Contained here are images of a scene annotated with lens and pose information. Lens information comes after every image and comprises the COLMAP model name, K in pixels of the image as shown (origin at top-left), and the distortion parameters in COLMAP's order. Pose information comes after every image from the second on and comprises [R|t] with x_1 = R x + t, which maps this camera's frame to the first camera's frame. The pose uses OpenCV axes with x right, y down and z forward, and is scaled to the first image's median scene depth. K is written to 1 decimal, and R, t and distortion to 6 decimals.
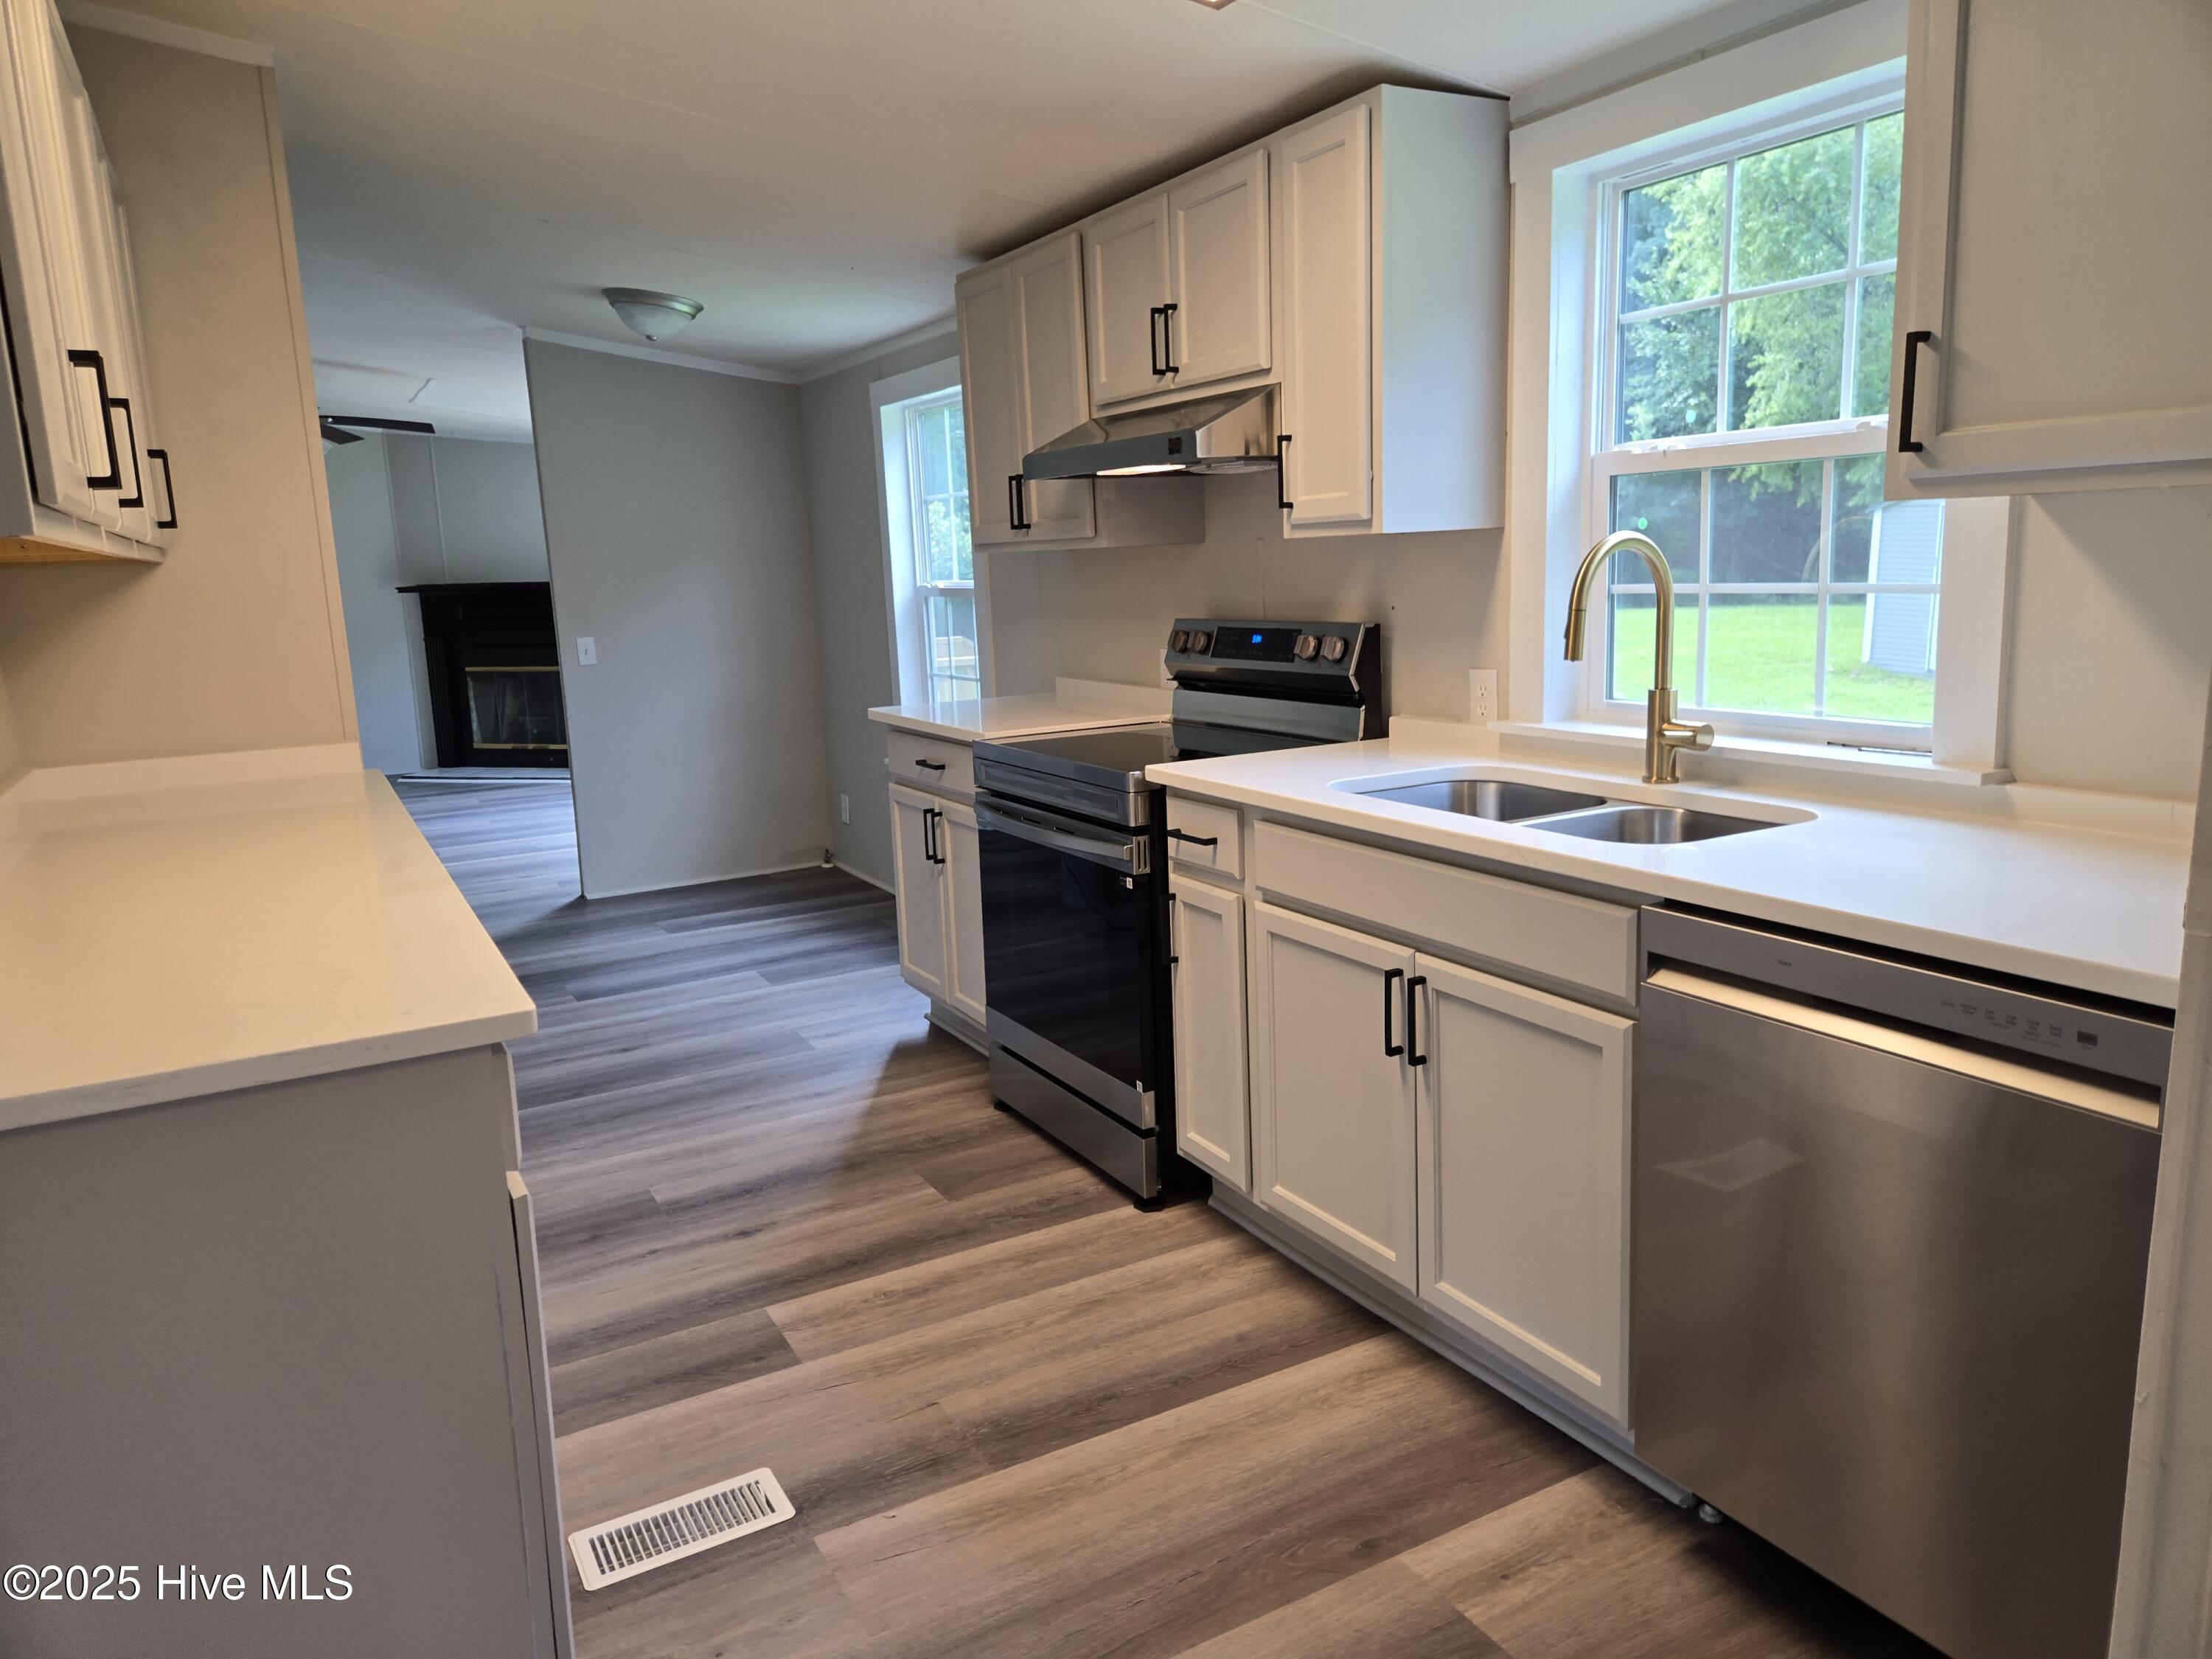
lens RADIAL K [[1474.5, 0, 1101.0], [0, 1474.5, 819.0], [0, 0, 1]] dist [0.057205, -0.029529]
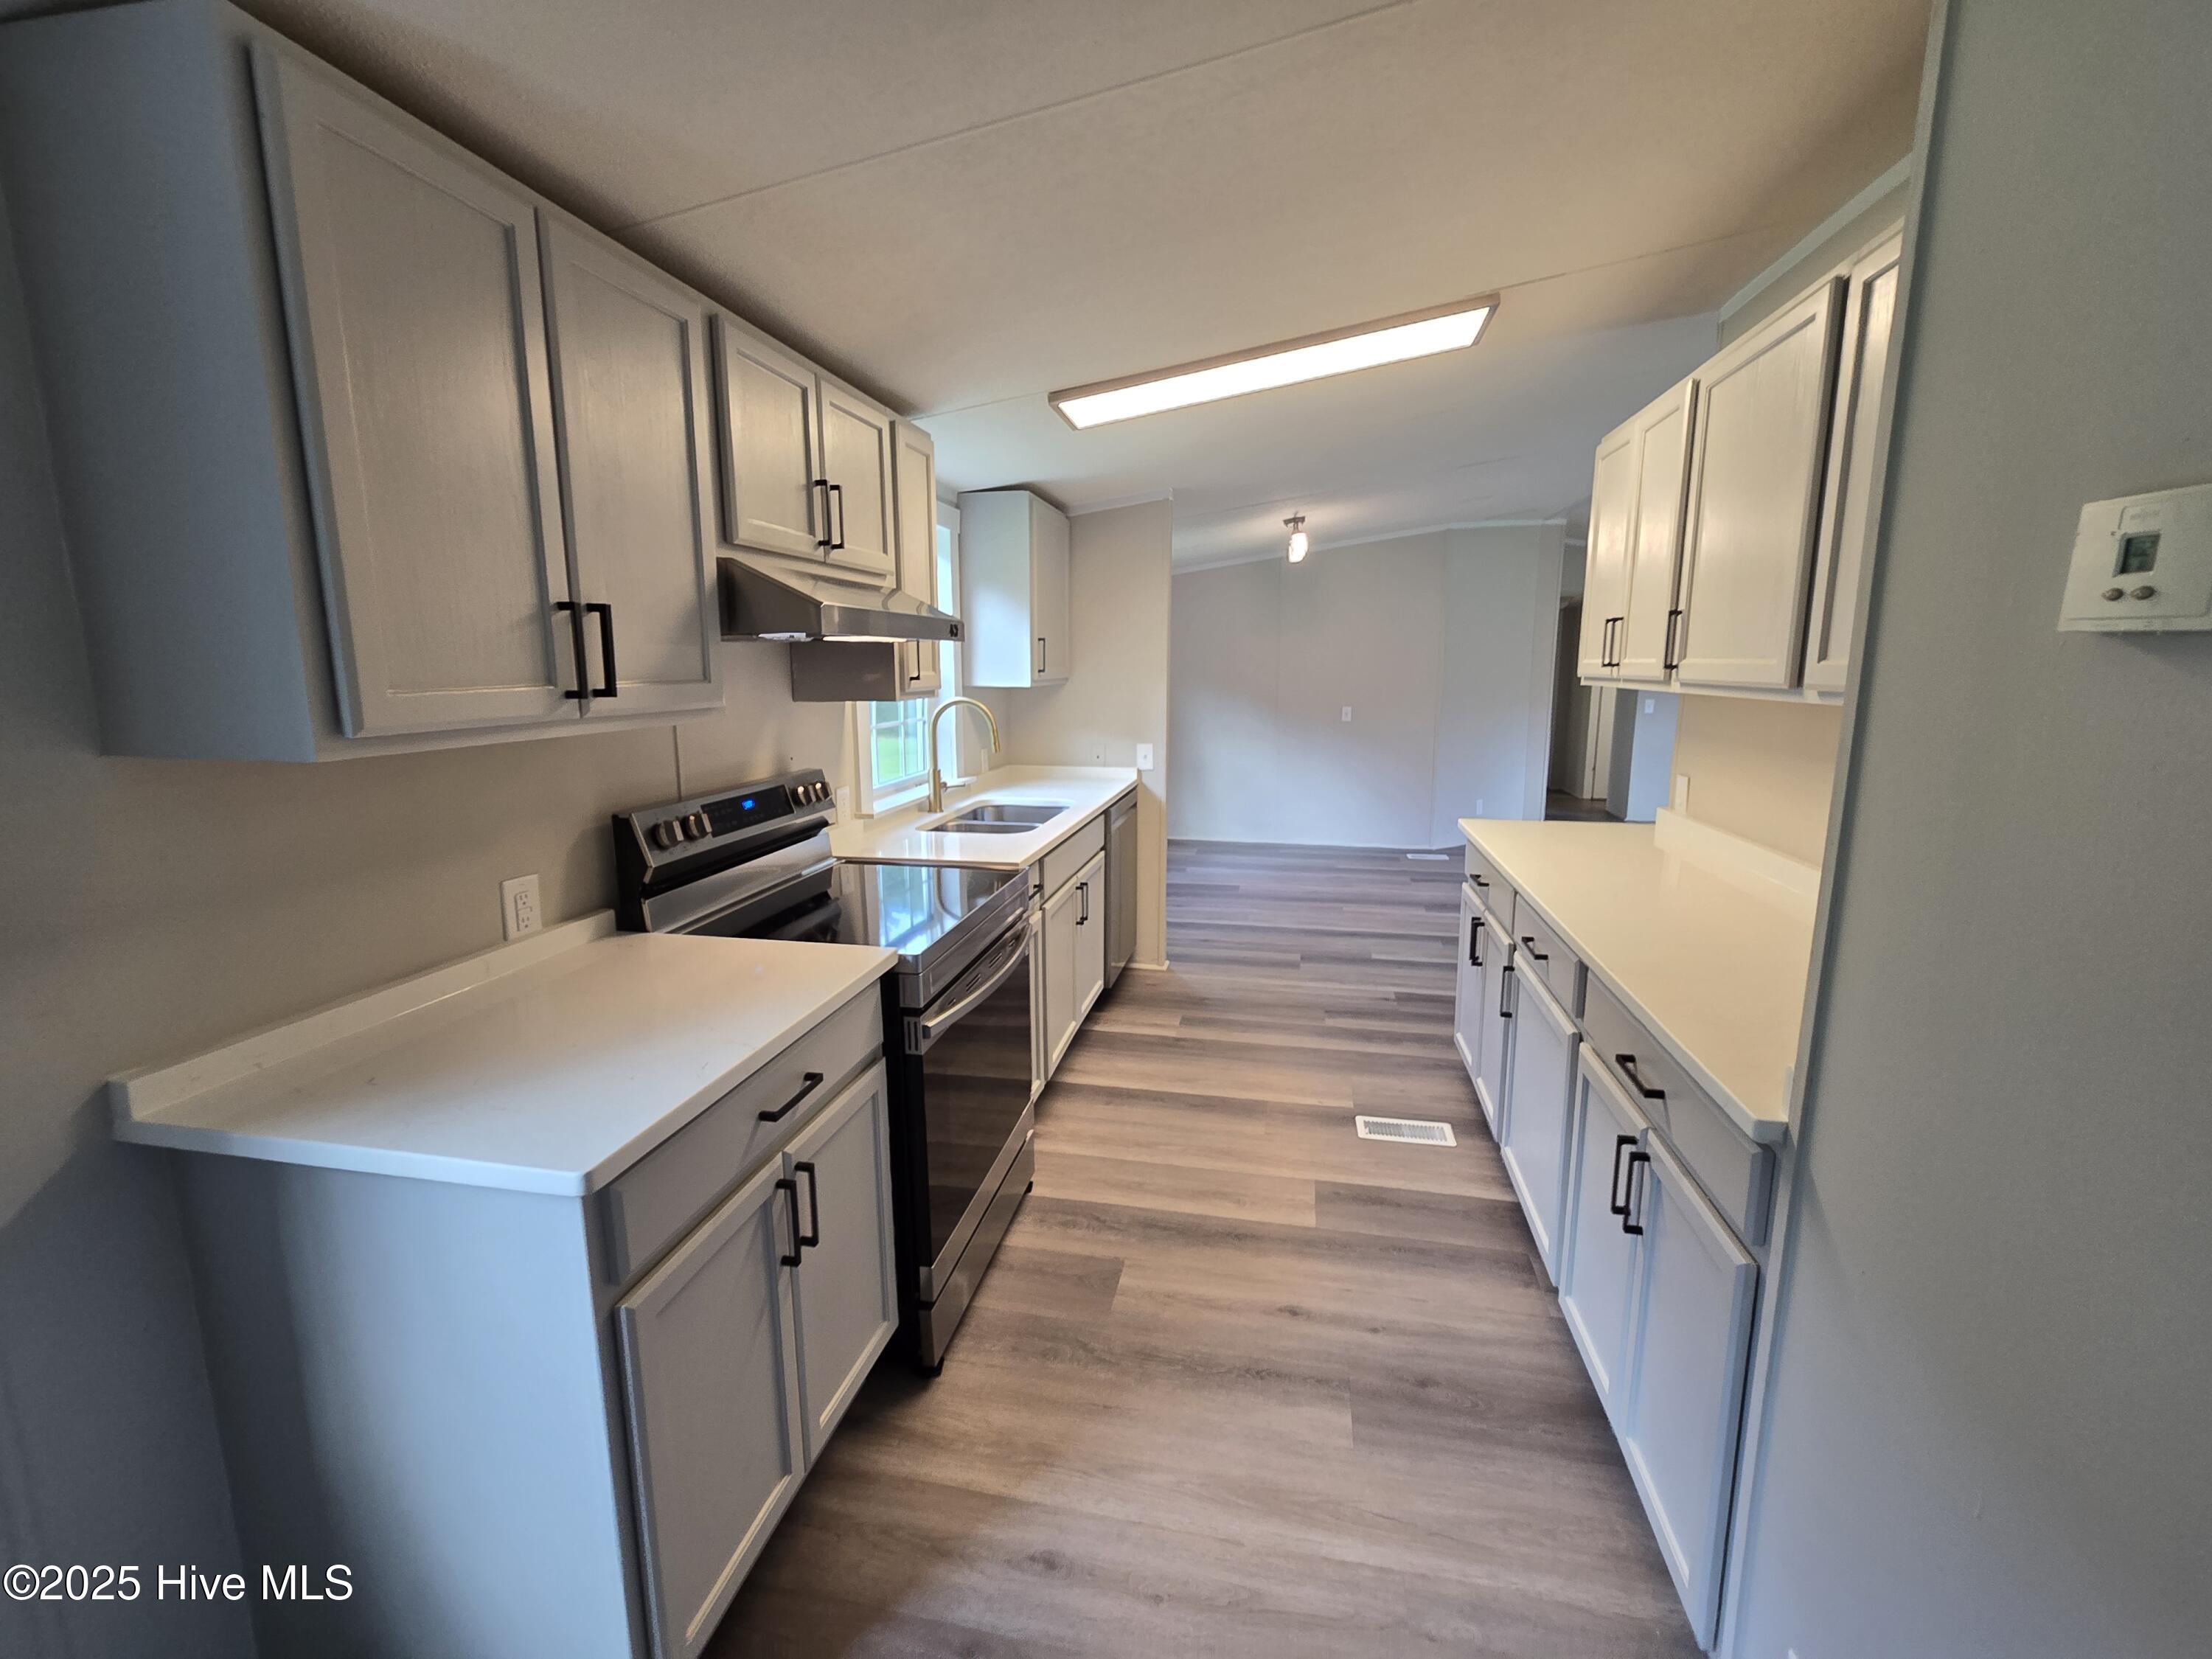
lens RADIAL K [[918.5, 0, 1116.0], [0, 918.5, 830.7], [0, 0, 1]] dist [0.005399, -0.000439]
pose [[-0.758770, -0.077851, 0.646689, -0.596681], [0.150698, 0.944913, 0.290568, -0.301750], [-0.633686, 0.317929, -0.705240, 1.558374]]
